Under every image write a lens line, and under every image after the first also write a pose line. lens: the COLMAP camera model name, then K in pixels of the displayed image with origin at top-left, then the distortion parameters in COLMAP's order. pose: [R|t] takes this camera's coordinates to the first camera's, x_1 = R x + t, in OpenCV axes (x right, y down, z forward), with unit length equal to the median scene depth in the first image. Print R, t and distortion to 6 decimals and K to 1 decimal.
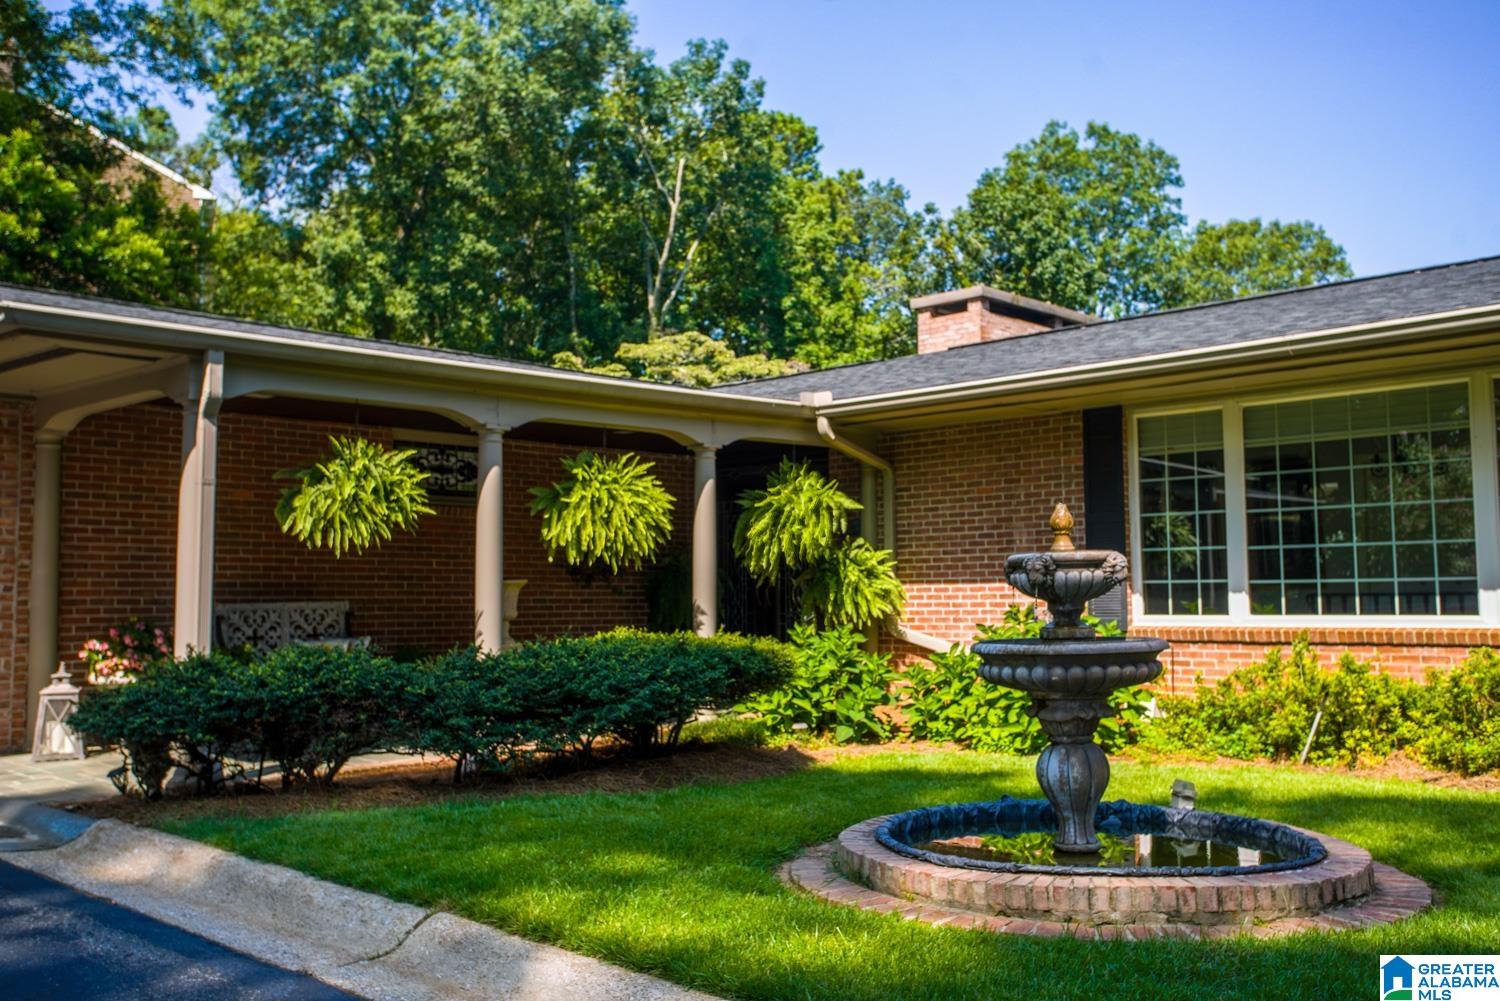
lens RADIAL K [[1387.1, 0, 750.9], [0, 1387.1, 492.8], [0, 0, 1]] dist [0.017521, 0.000000]
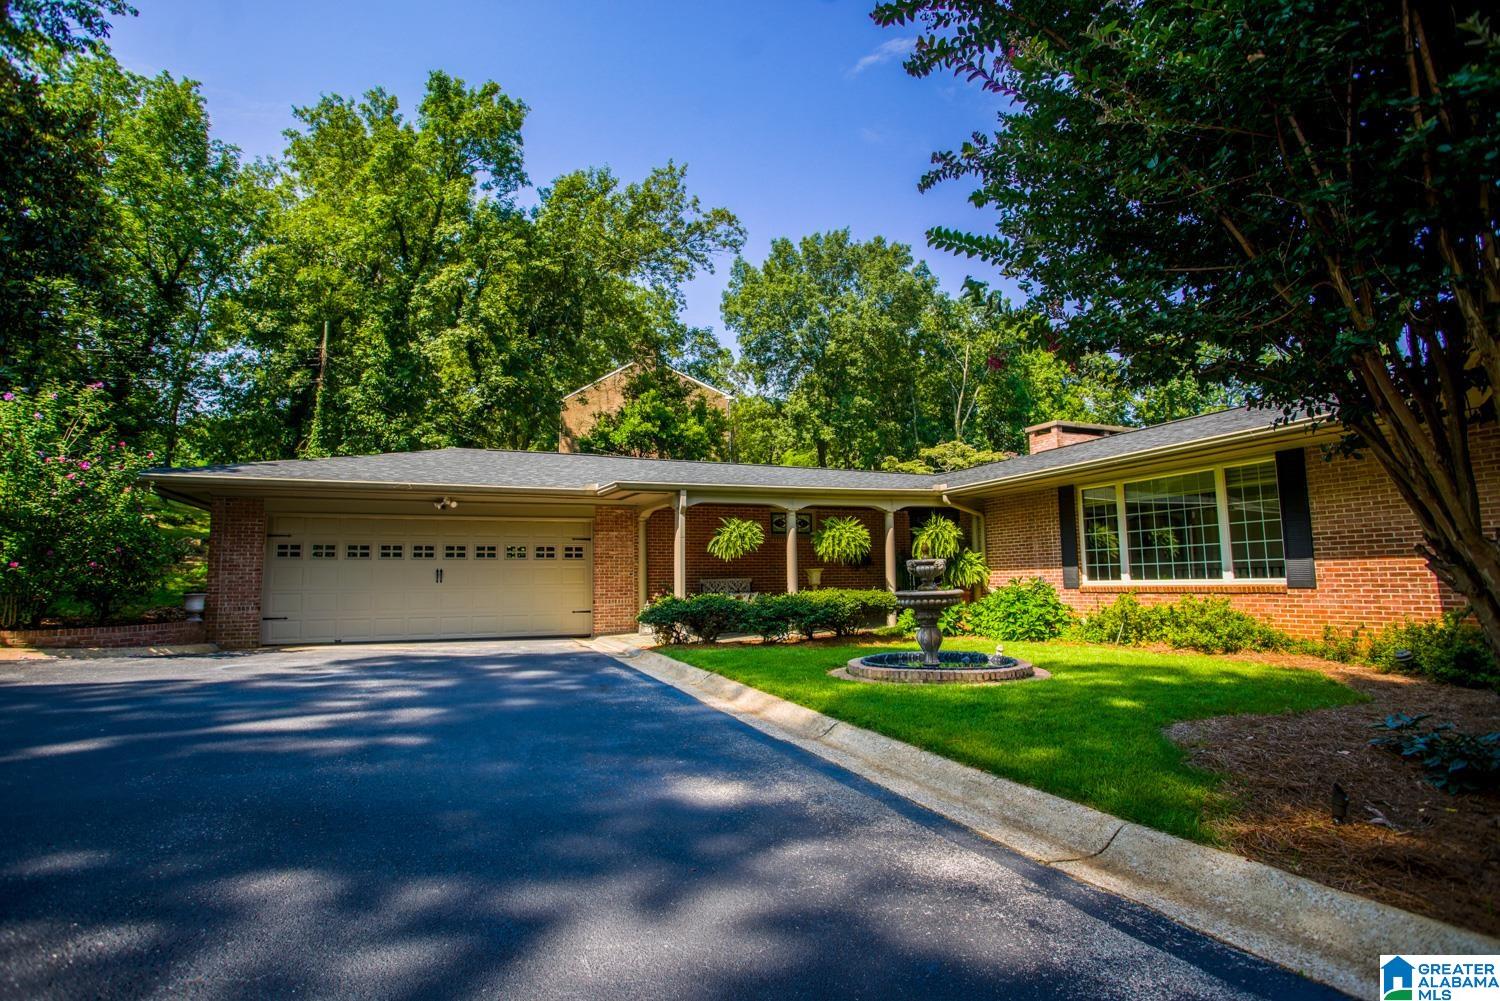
lens RADIAL K [[728.1, 0, 755.2], [0, 728.1, 496.4], [0, 0, 1]] dist [-0.045782, 0.010660]
pose [[0.927472, -0.049359, -0.370621, 0.111431], [0.038202, 0.998570, -0.037389, -0.010492], [0.371937, 0.020518, 0.928031, -0.121002]]
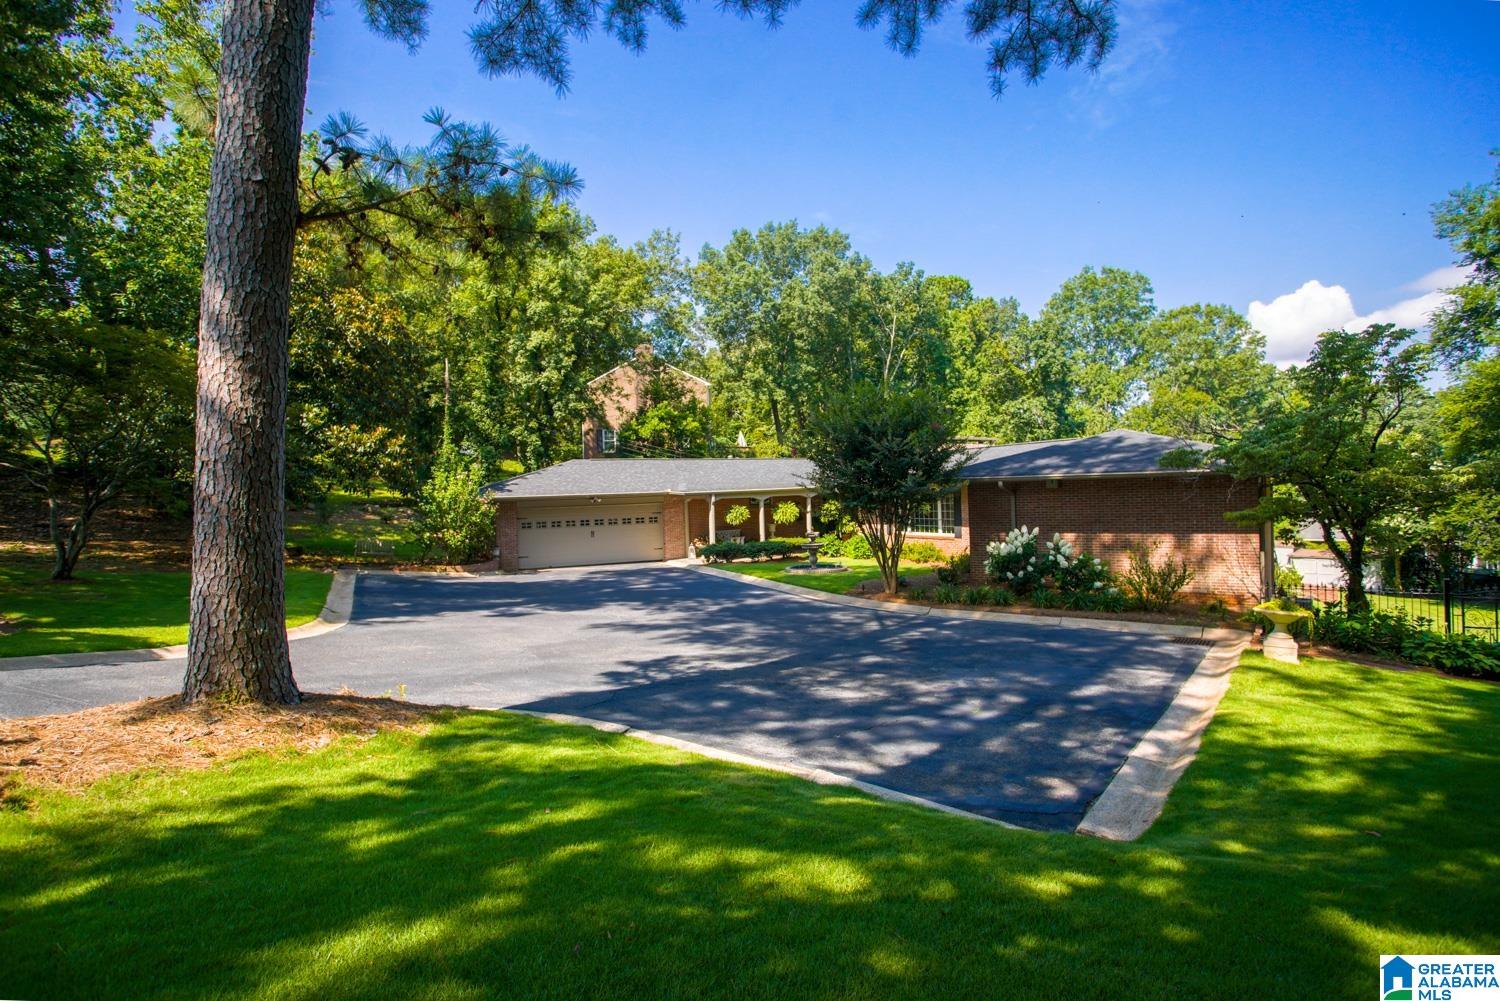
lens RADIAL K [[728.1, 0, 764.2], [0, 728.1, 504.8], [0, 0, 1]] dist [-0.045782, 0.010660]
pose [[0.952496, -0.020141, -0.303884, 0.304027], [0.049288, 0.994851, 0.088553, -0.122560], [0.300536, -0.099324, 0.948585, -0.750420]]
